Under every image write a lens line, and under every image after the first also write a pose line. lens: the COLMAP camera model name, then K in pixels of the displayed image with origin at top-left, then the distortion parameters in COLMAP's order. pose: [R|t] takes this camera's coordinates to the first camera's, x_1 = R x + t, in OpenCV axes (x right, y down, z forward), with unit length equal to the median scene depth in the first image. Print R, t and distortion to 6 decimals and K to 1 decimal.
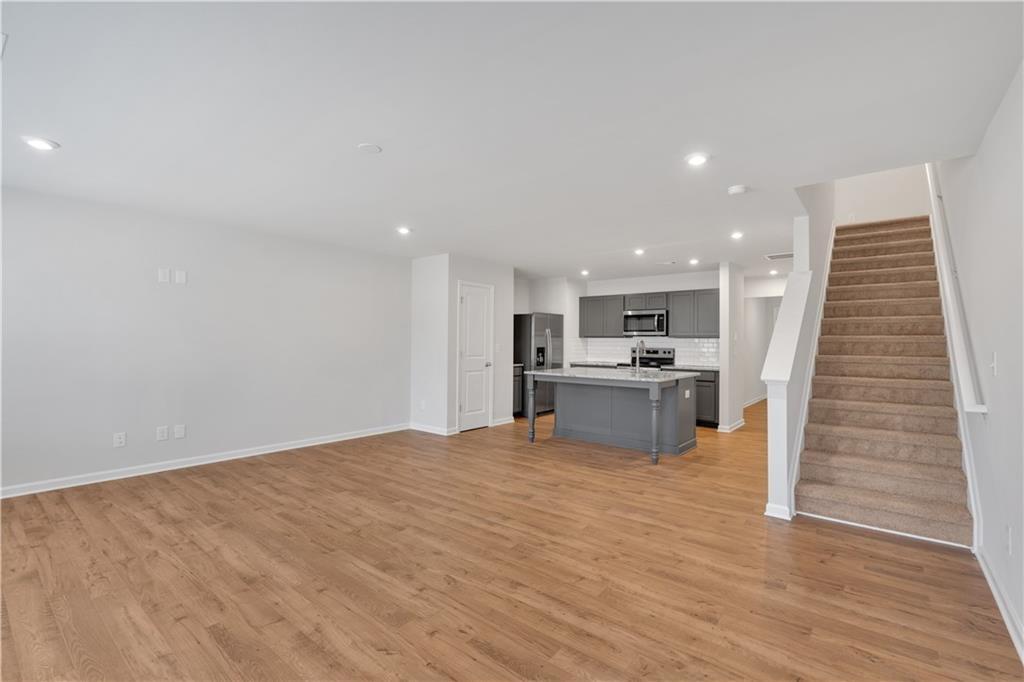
lens RADIAL K [[466.1, 0, 512.9], [0, 466.1, 319.4], [0, 0, 1]] dist [-0.001365, 0.000178]
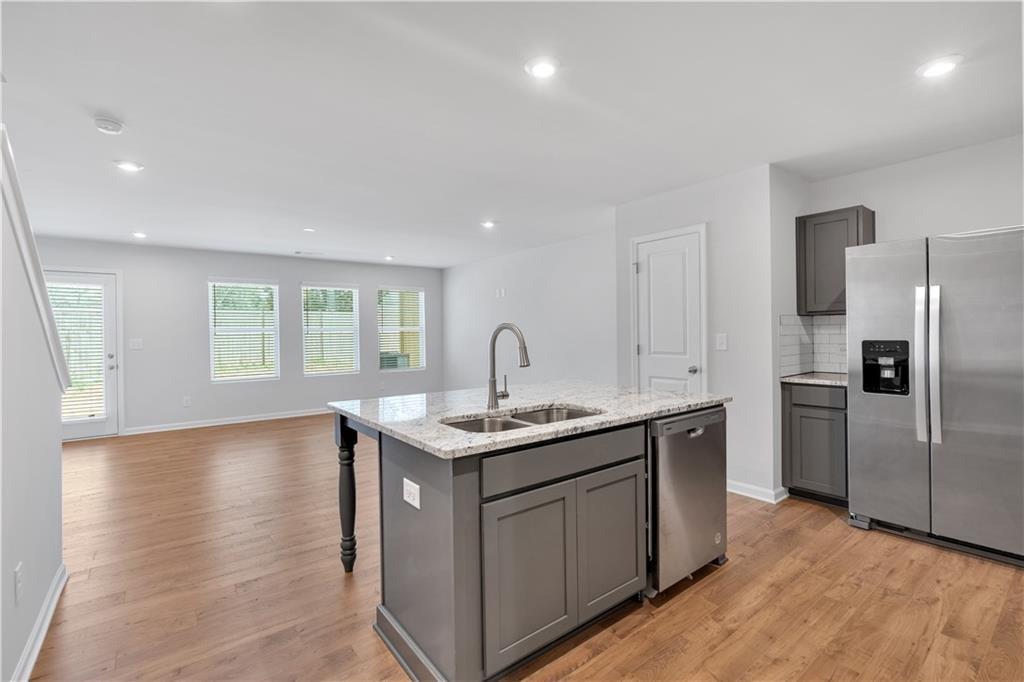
lens RADIAL K [[458.7, 0, 514.6], [0, 458.7, 335.0], [0, 0, 1]] dist [-0.004091, 0.001024]
pose [[-0.224263, 0.003303, -0.974523, 0.466747], [0.061226, 0.998067, -0.010707, 0.042335], [0.972604, -0.062067, -0.224031, 0.807269]]
